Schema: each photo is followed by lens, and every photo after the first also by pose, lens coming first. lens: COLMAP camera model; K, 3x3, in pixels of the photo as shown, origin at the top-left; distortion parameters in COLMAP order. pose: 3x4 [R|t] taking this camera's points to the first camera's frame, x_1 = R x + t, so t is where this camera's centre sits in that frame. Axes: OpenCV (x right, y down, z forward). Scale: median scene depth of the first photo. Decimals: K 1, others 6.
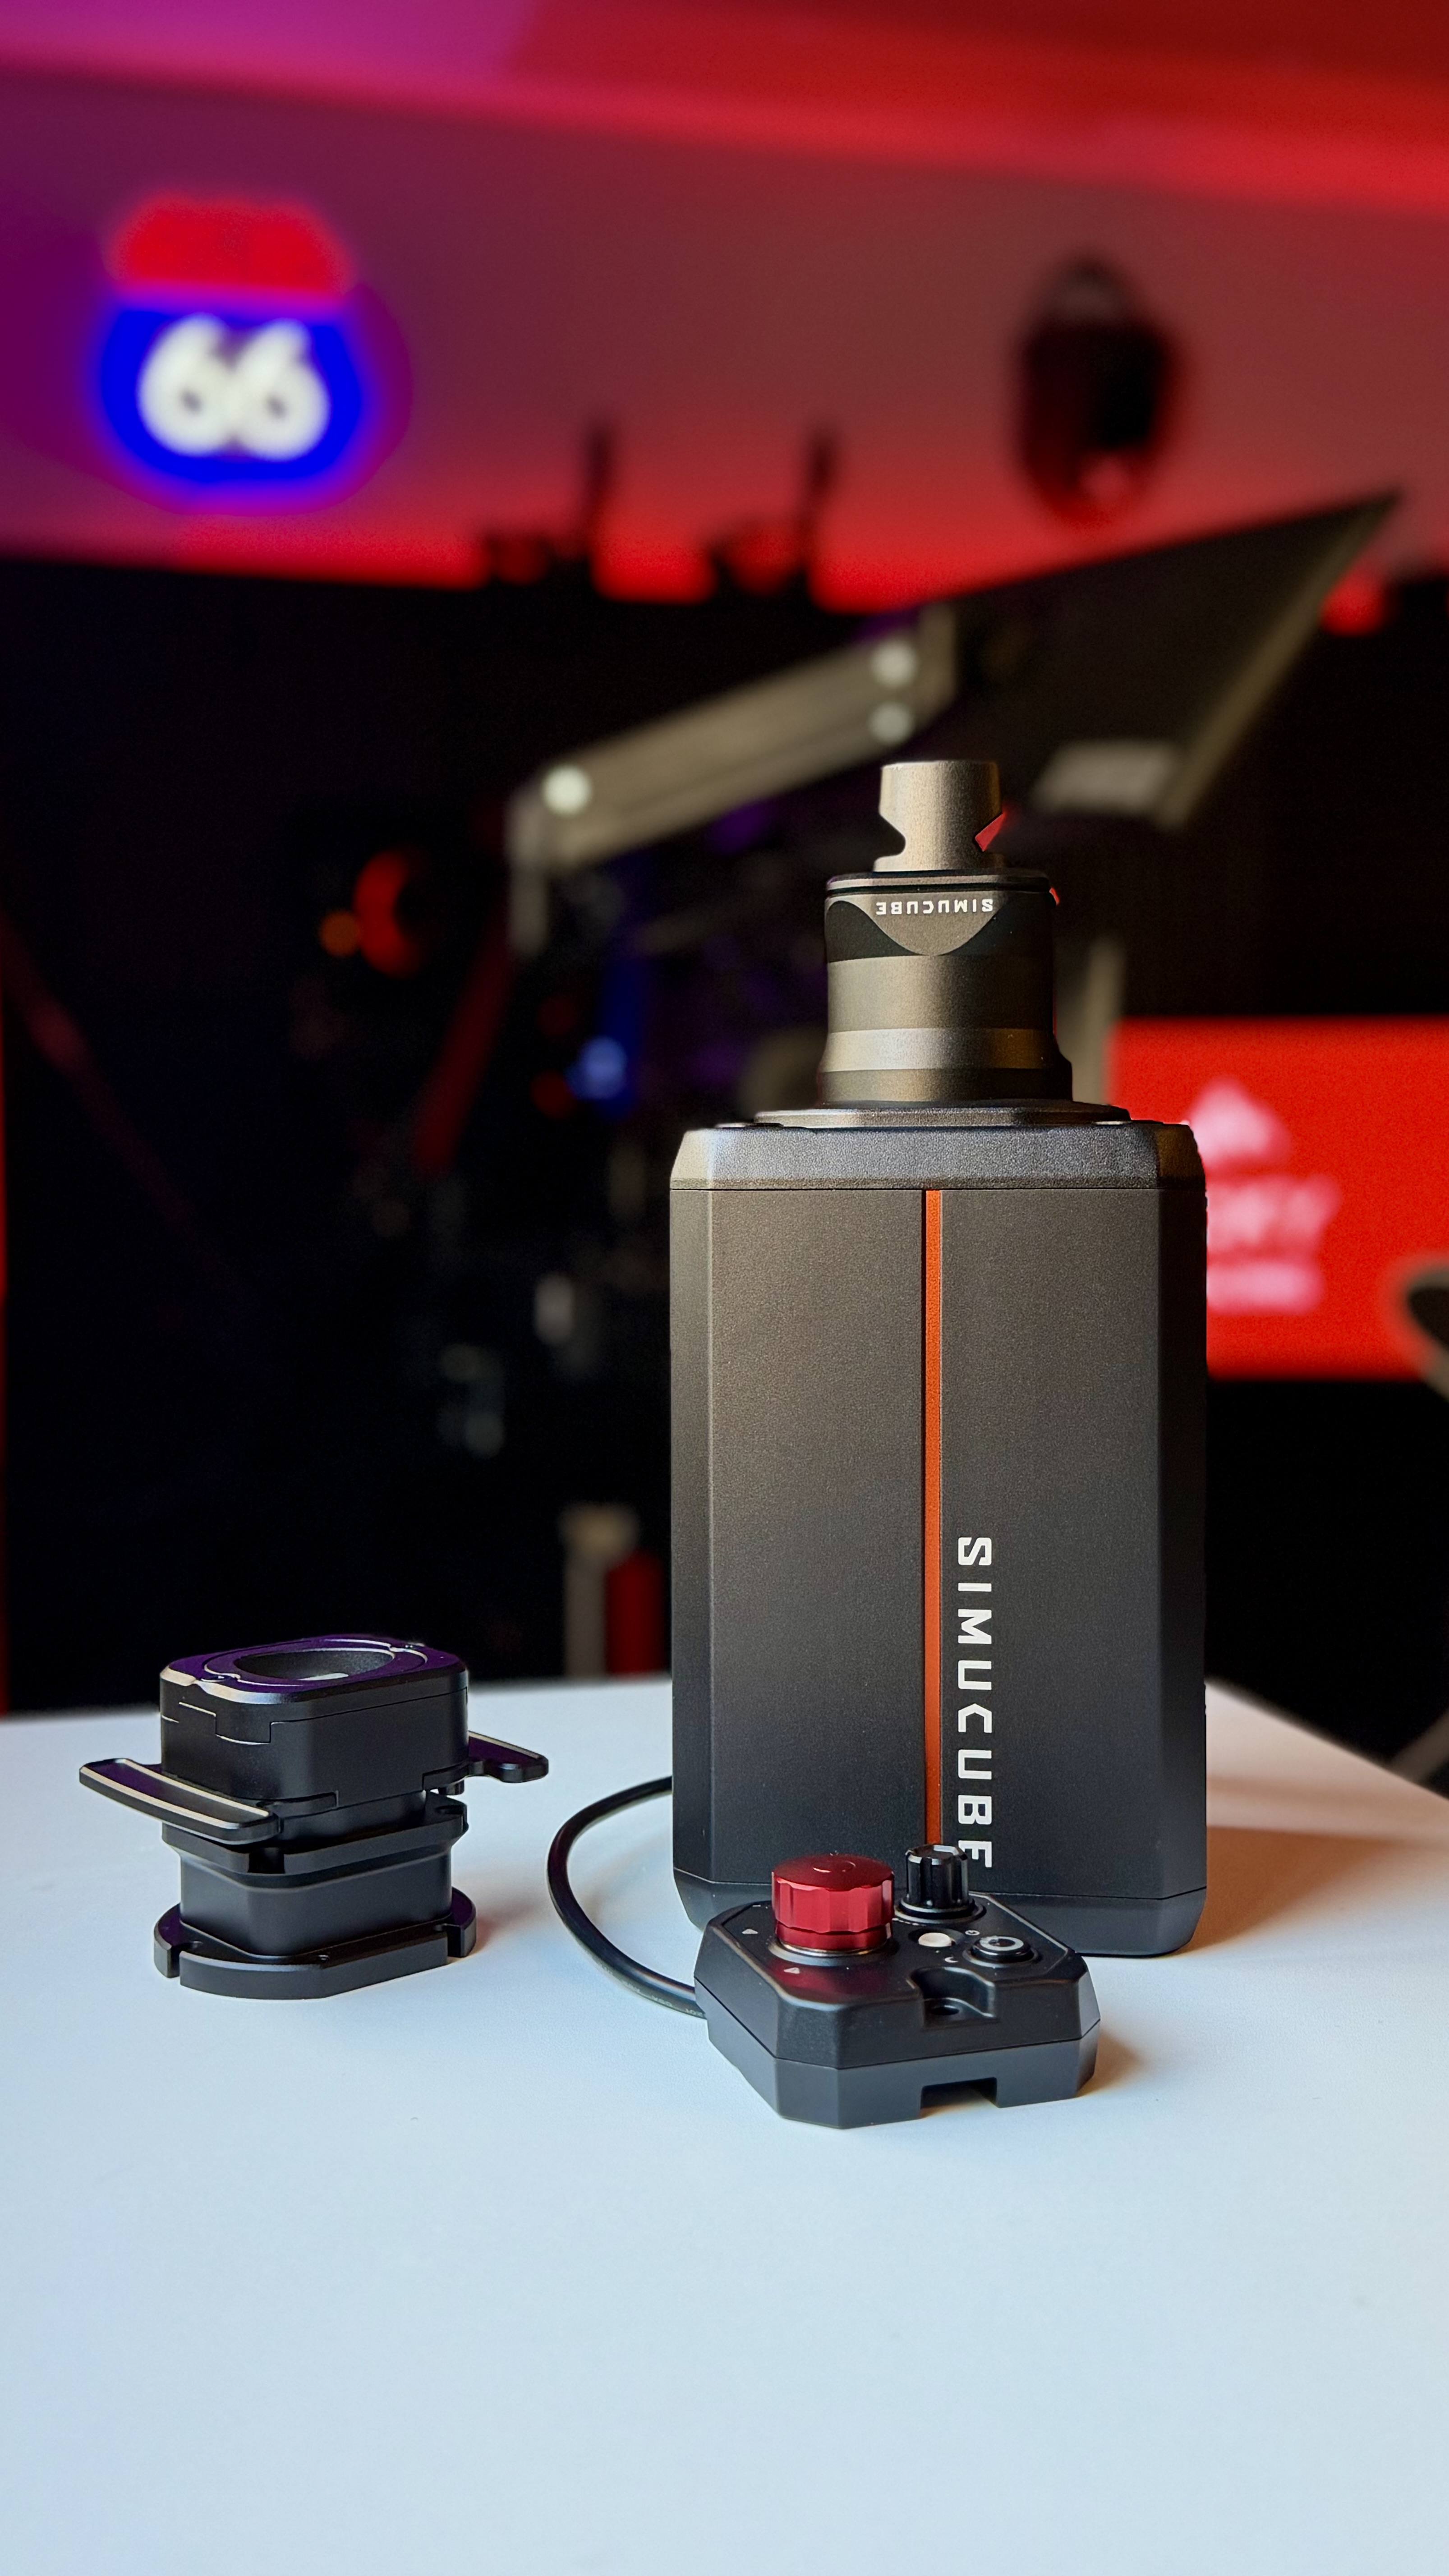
lens RADIAL K [[2470.7, 0, 724.5], [0, 2470.7, 1288.0], [0, 0, 1]] dist [0.153218, 0.001072]
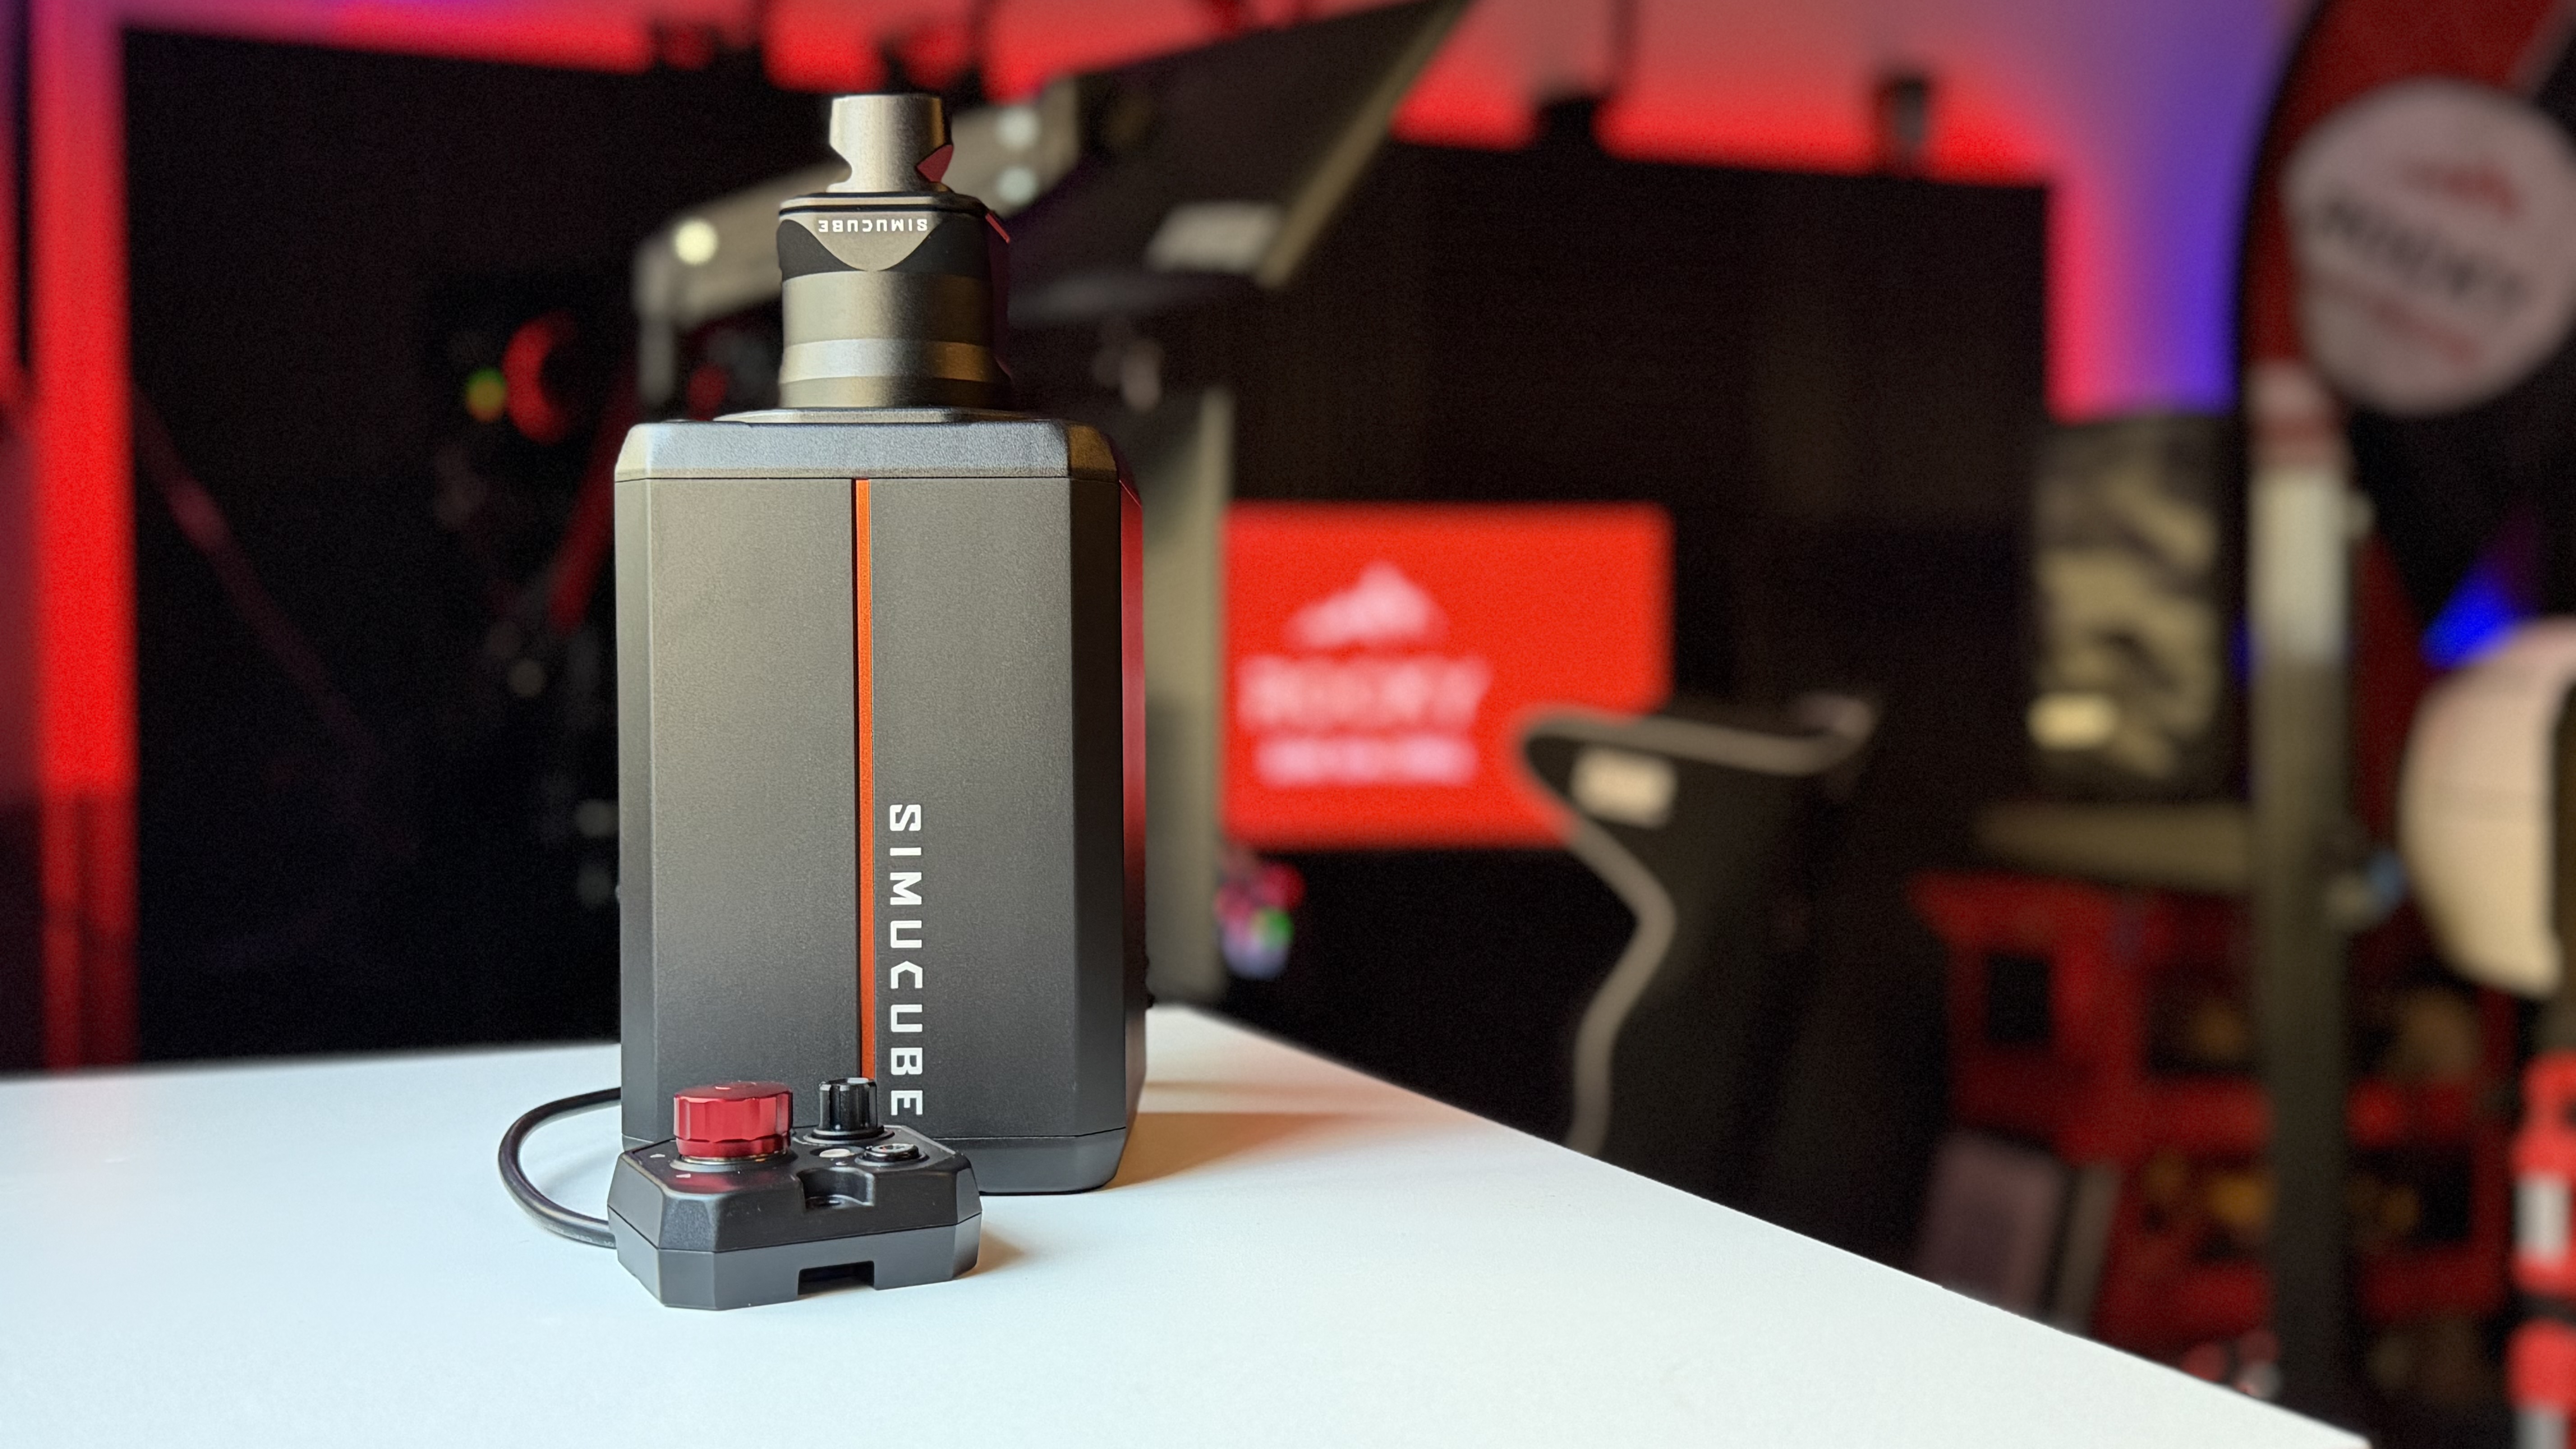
lens RADIAL K [[2470.7, 0, 1288.0], [0, 2470.7, 724.5], [0, 0, 1]] dist [0.153218, 0.001072]
pose [[0.991713, -0.005140, 0.128366, 0.126622], [0.010283, 0.999169, -0.039435, 0.109190], [-0.128057, 0.040428, 0.990942, -0.083732]]
